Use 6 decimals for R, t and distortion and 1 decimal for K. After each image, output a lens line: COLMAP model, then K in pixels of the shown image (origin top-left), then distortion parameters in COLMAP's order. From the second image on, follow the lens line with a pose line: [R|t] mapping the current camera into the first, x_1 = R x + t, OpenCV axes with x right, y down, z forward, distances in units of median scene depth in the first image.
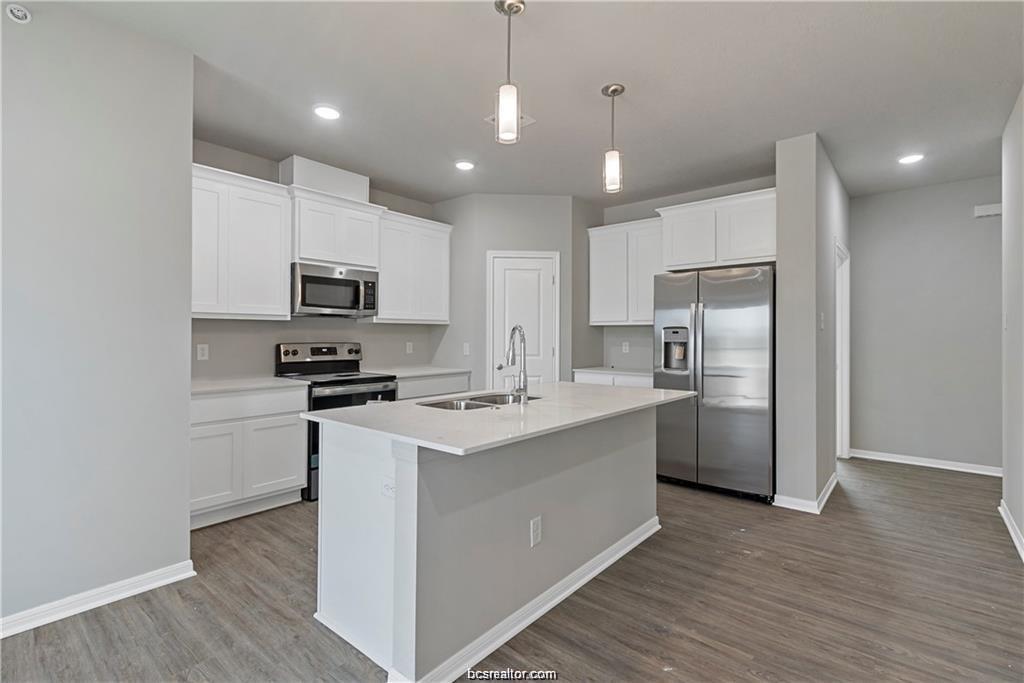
lens RADIAL K [[475.2, 0, 507.2], [0, 475.2, 338.9], [0, 0, 1]] dist [0.006415, 0.000424]
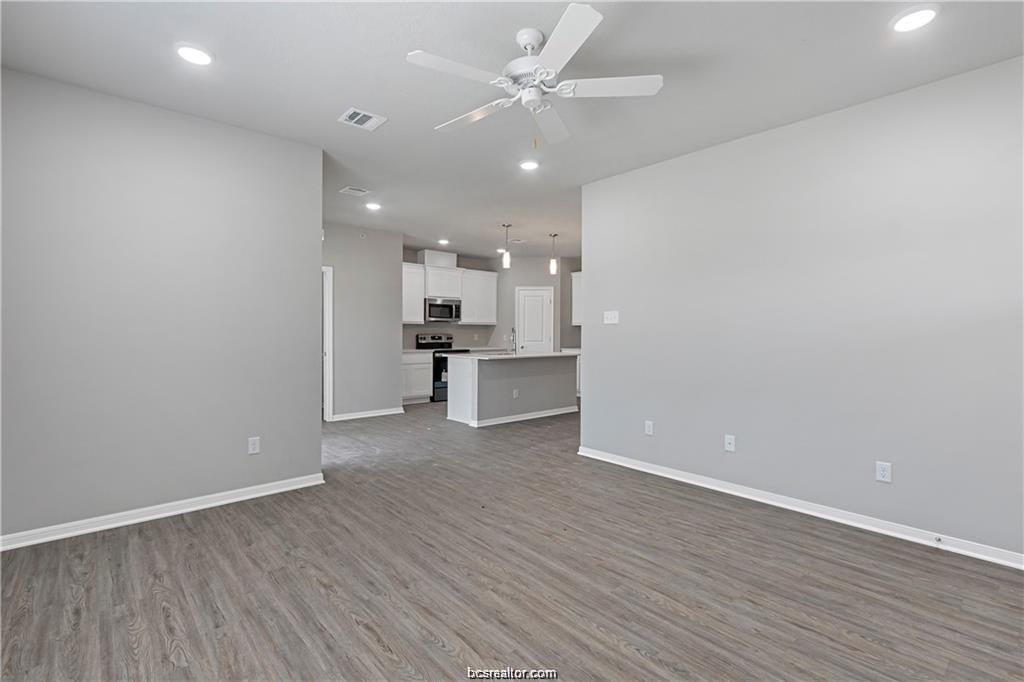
lens RADIAL K [[475.2, 0, 509.4], [0, 475.2, 336.9], [0, 0, 1]] dist [0.006415, 0.000424]
pose [[0.991156, 0.001631, -0.132688, 0.222421], [-0.000988, 0.999987, 0.004911, 0.010186], [0.132695, -0.004736, 0.991146, -1.075217]]
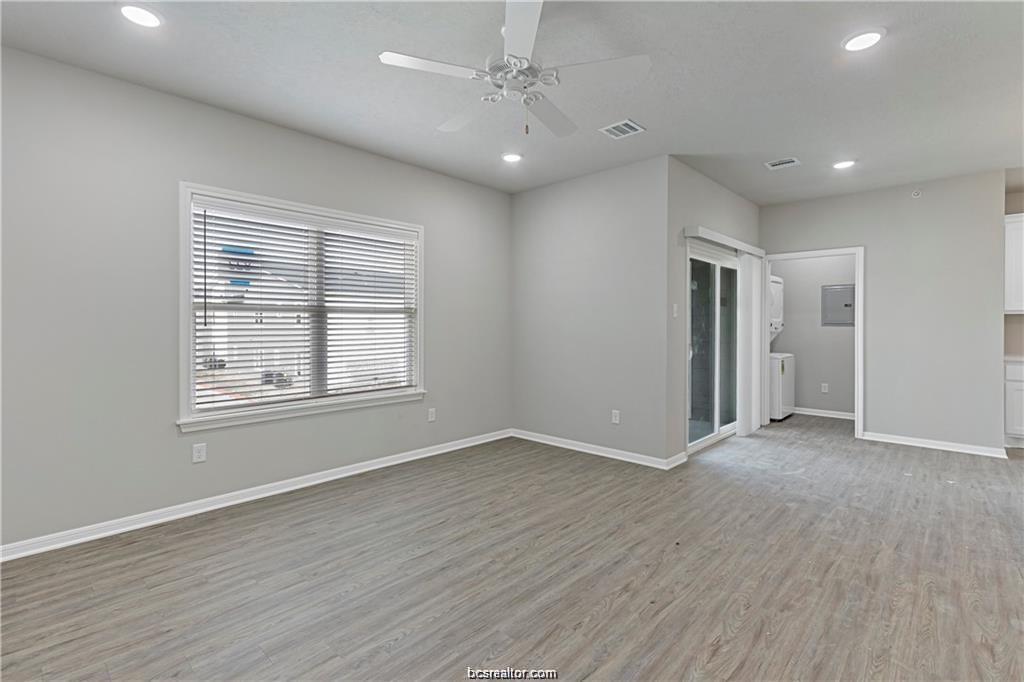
lens RADIAL K [[475.2, 0, 507.9], [0, 475.2, 332.4], [0, 0, 1]] dist [0.006415, 0.000424]
pose [[-0.050037, 0.011936, -0.998676, 0.760353], [-0.008571, 0.999887, 0.012380, 0.007335], [0.998711, 0.009179, -0.049929, -0.452217]]
